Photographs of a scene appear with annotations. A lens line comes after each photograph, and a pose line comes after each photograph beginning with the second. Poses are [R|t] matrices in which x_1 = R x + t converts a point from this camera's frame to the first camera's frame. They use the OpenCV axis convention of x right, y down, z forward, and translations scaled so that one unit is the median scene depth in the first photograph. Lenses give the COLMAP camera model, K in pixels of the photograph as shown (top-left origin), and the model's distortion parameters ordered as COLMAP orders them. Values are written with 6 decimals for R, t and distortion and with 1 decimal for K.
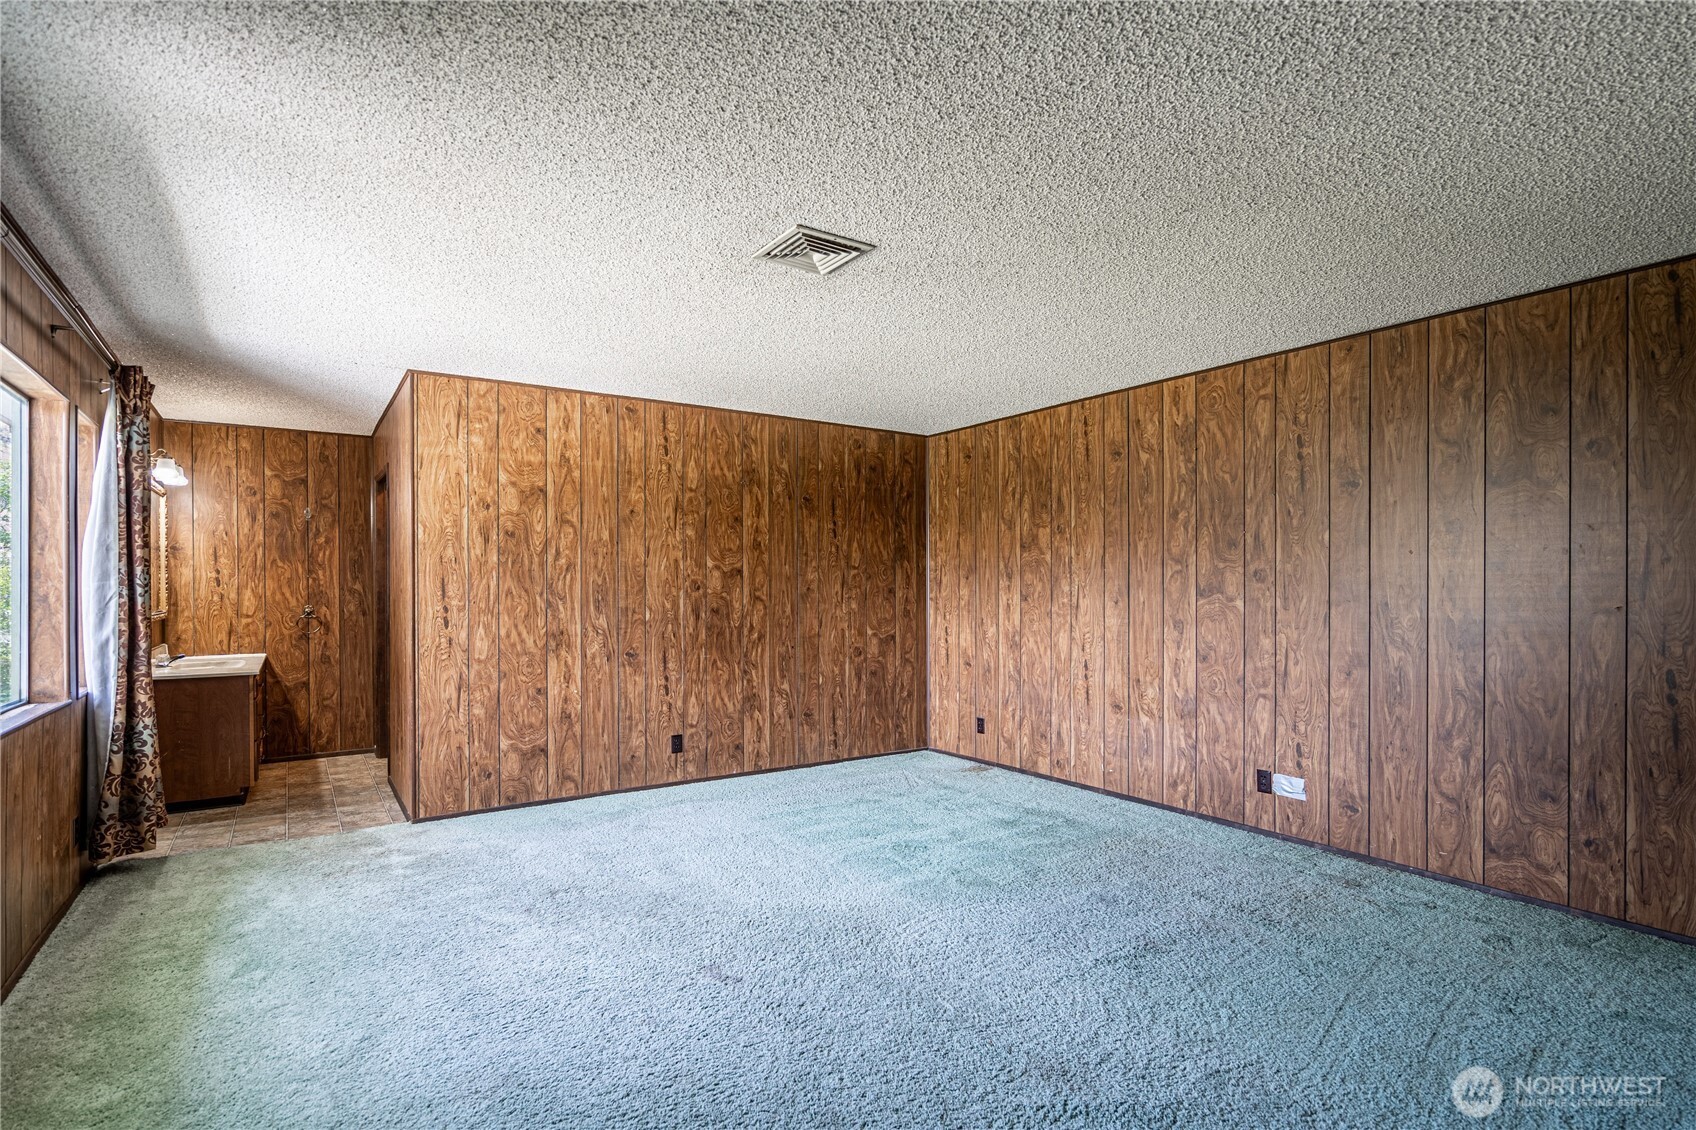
lens RADIAL K [[825.7, 0, 846.9], [0, 825.7, 581.6], [0, 0, 1]] dist [-0.002960, 0.001250]
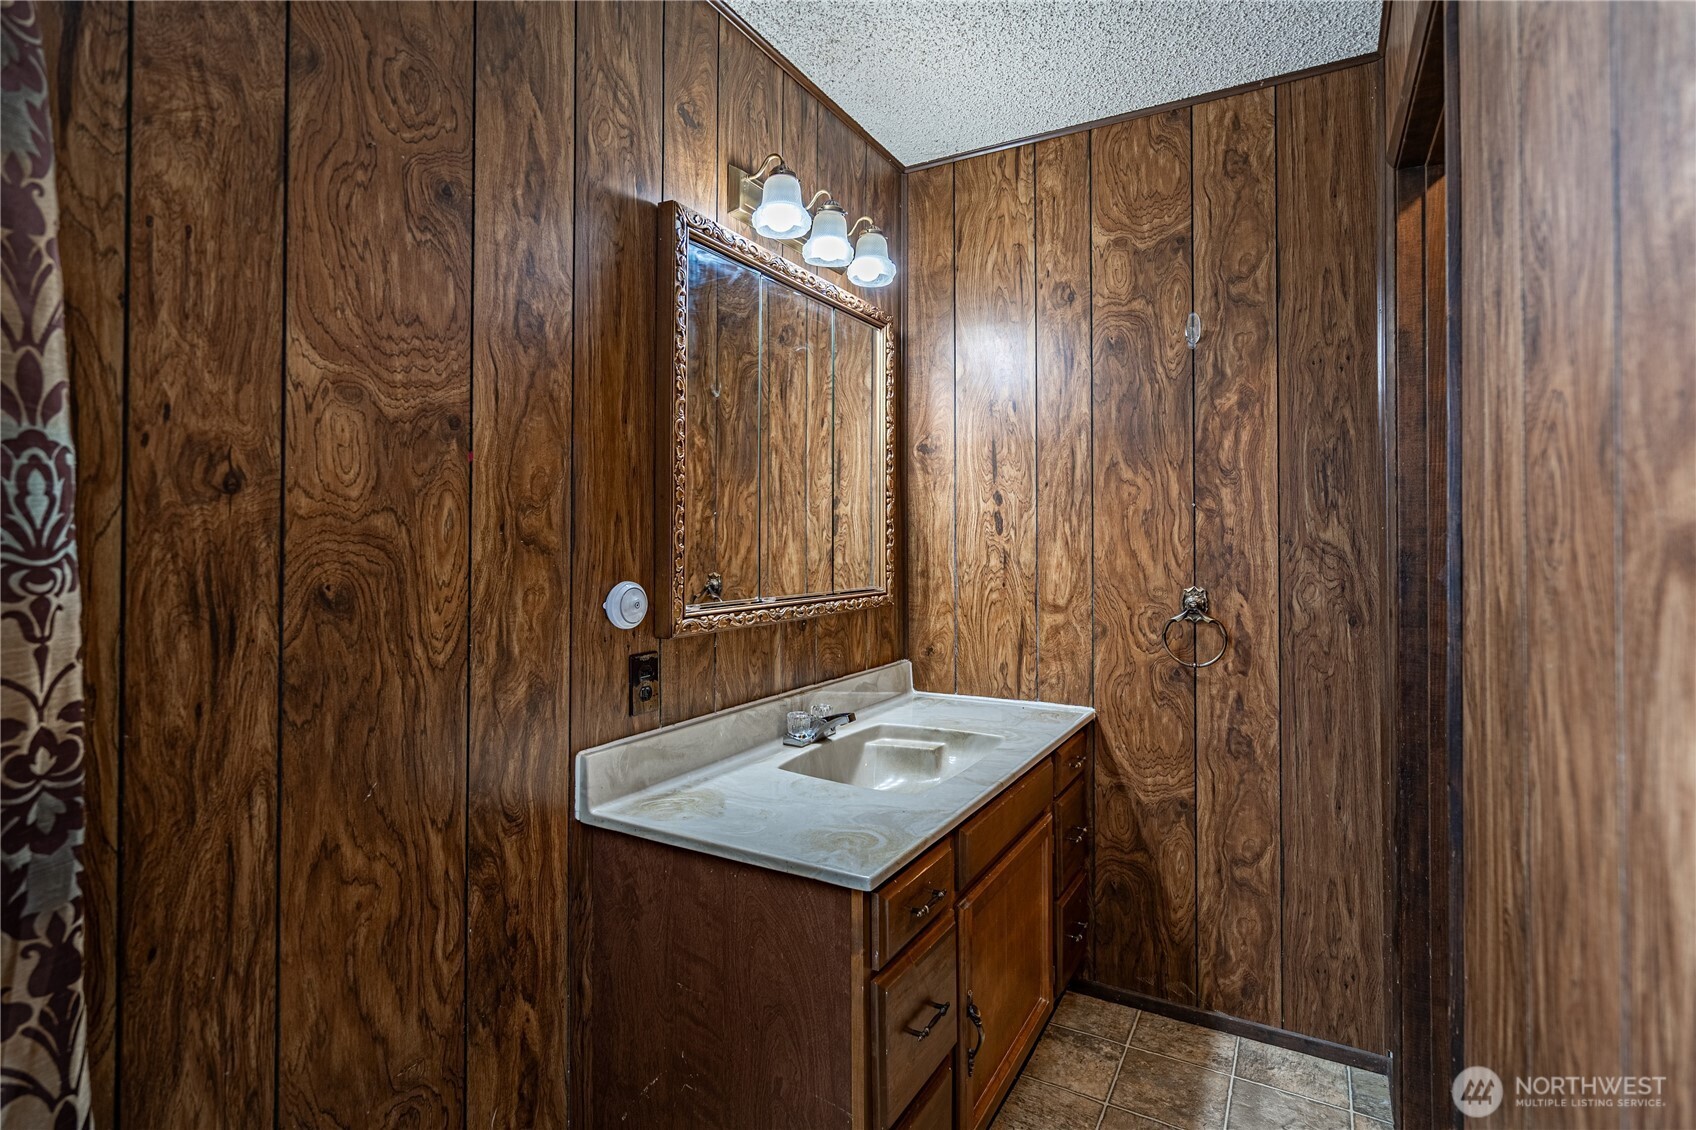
lens RADIAL K [[825.7, 0, 832.9], [0, 825.7, 539.9], [0, 0, 1]] dist [-0.002960, 0.001250]
pose [[0.434688, -0.003211, -0.900575, -0.404691], [-0.002649, 0.999985, -0.004844, 0.010864], [0.900577, 0.004491, 0.434673, 0.712767]]
